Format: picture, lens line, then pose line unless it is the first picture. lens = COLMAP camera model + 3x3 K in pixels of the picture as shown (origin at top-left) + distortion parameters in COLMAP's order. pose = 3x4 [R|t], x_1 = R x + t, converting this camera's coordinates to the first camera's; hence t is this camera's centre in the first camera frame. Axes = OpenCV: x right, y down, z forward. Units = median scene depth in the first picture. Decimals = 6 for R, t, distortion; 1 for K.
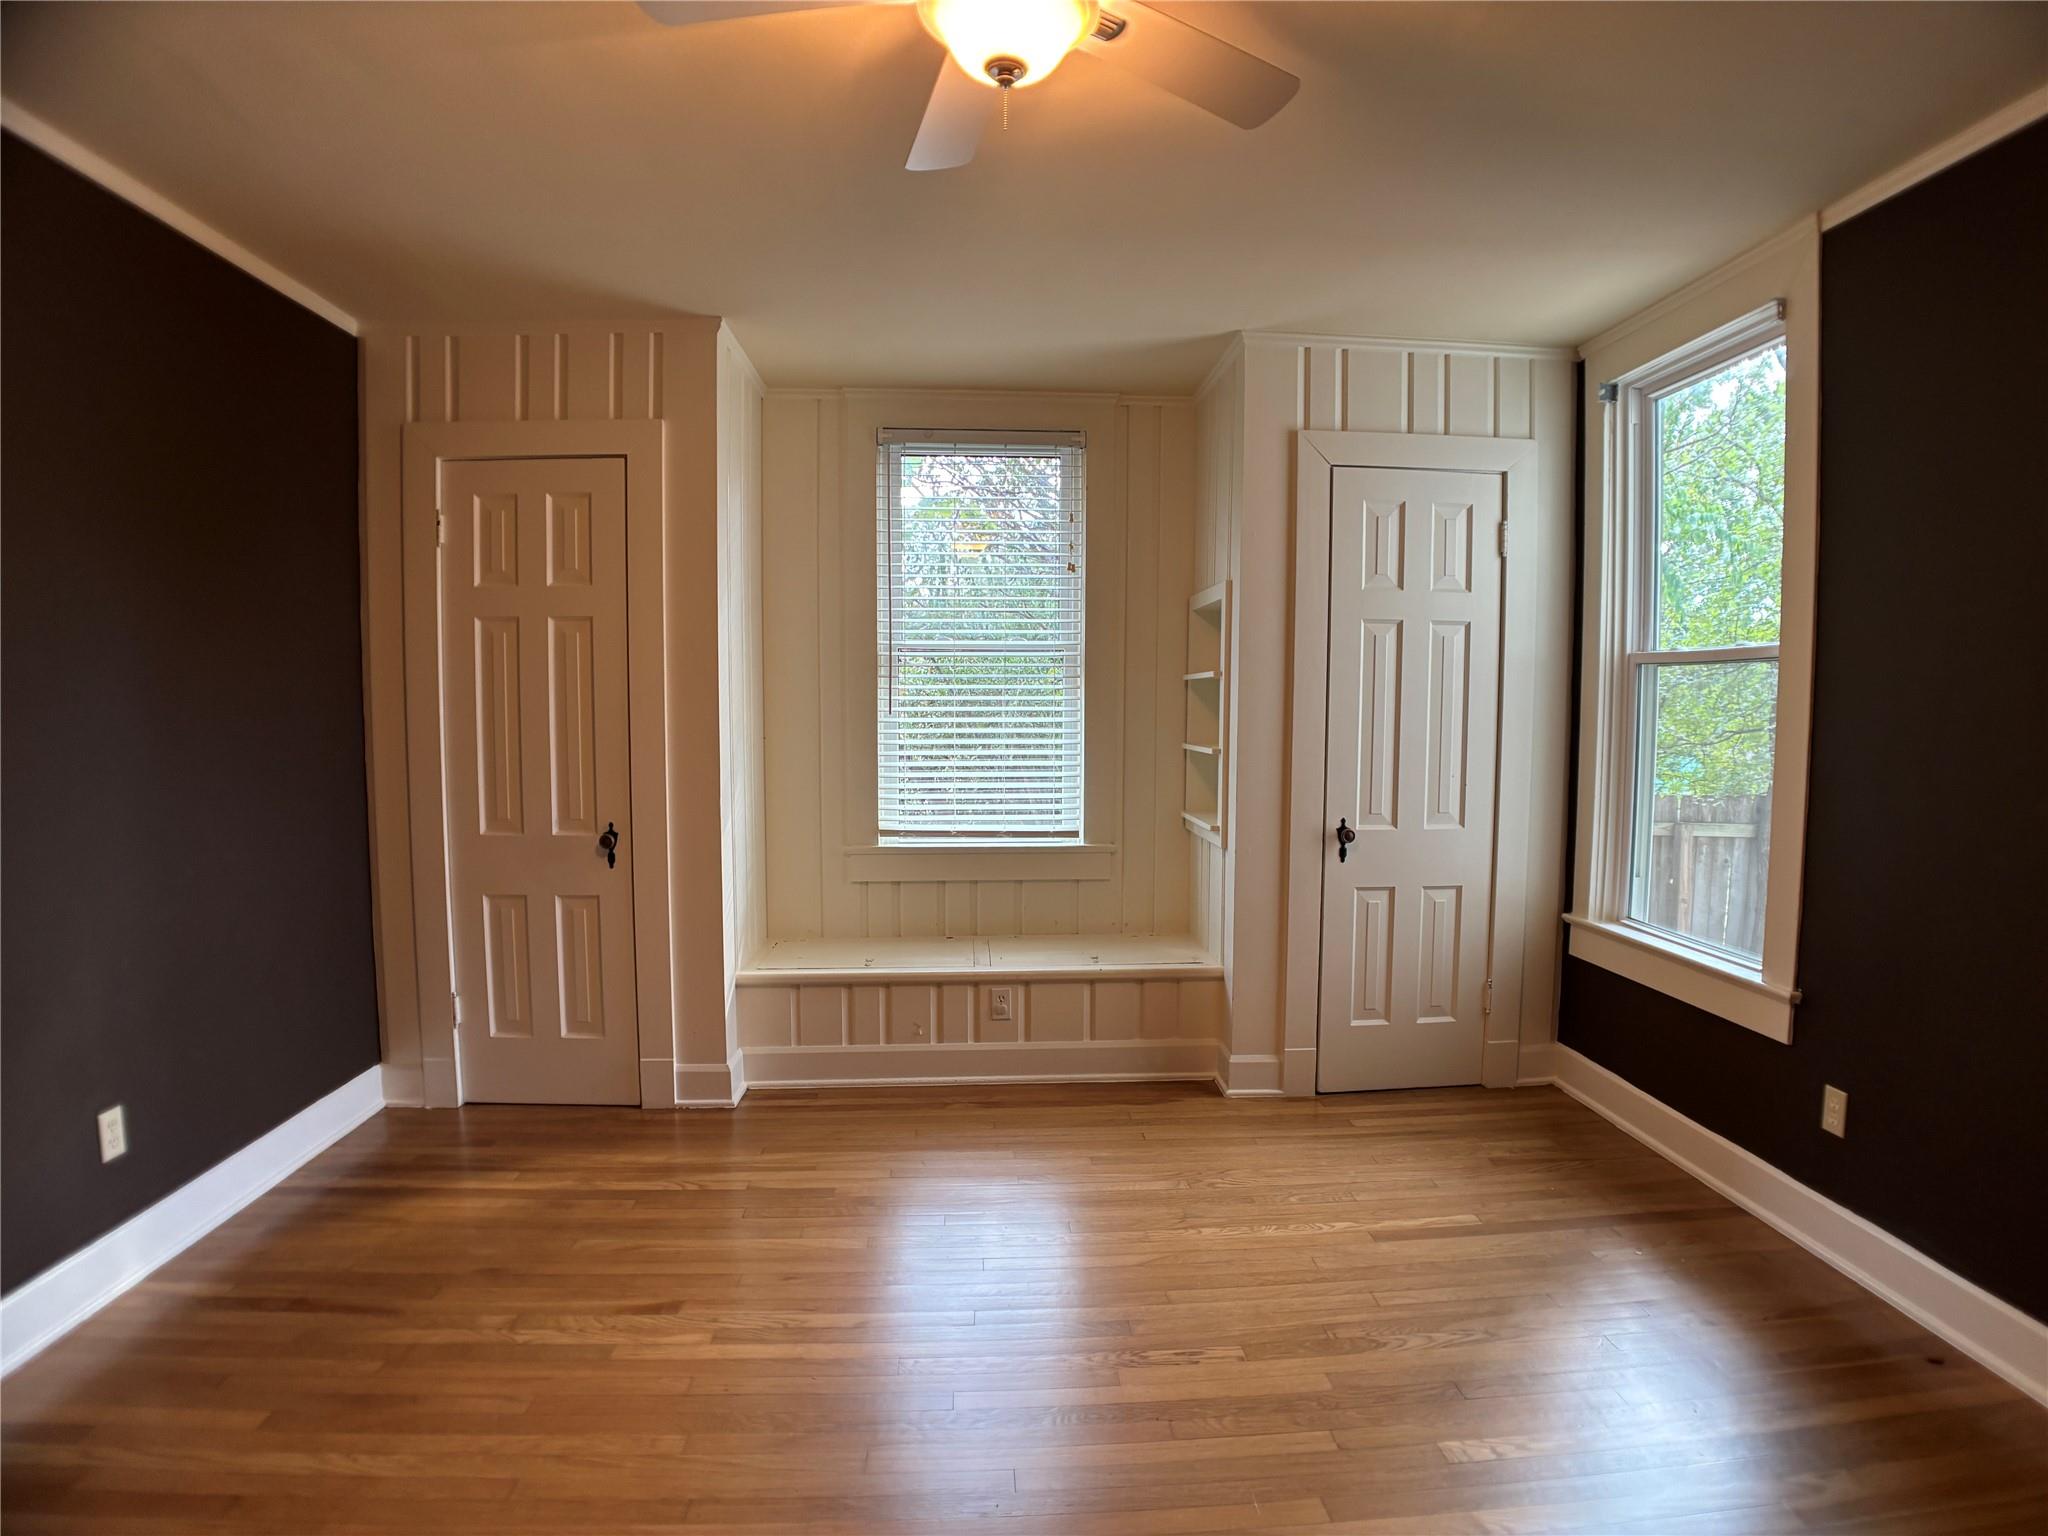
lens RADIAL K [[1073.7, 0, 1018.3], [0, 1073.7, 778.5], [0, 0, 1]] dist [-0.084551, 0.010243]
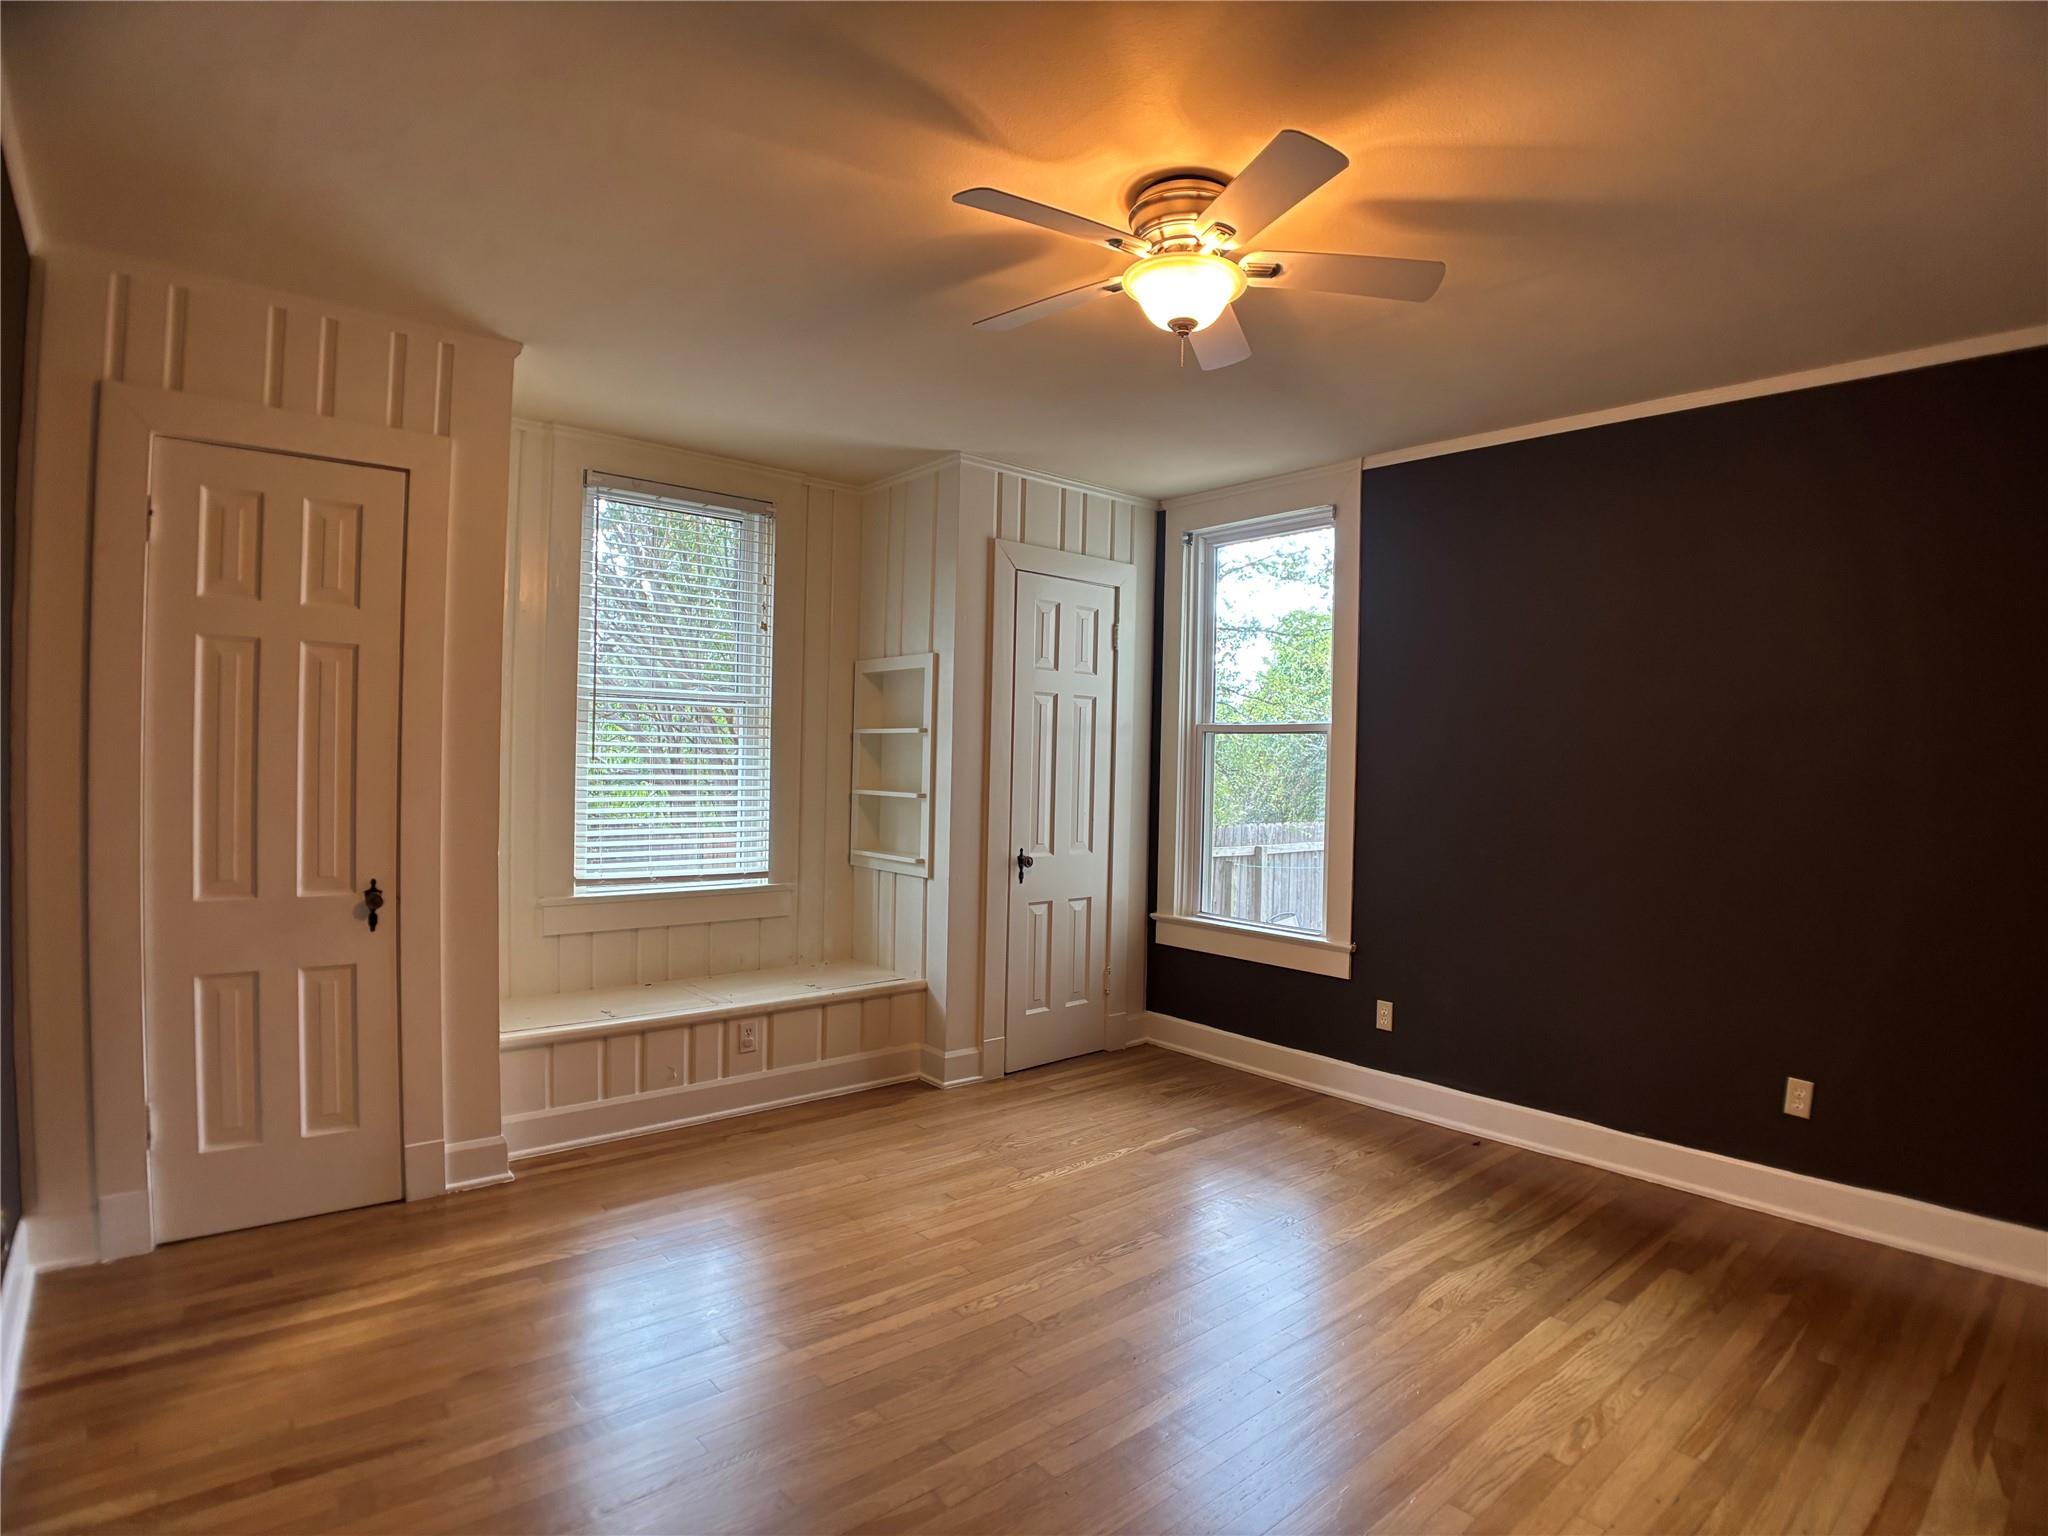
lens RADIAL K [[1073.7, 0, 1018.3], [0, 1073.7, 778.5], [0, 0, 1]] dist [-0.084551, 0.010243]
pose [[0.800676, 0.004706, 0.599079, -0.463192], [0.022081, 0.999058, -0.037359, 0.002097], [-0.598690, 0.043141, 0.799818, -0.009954]]
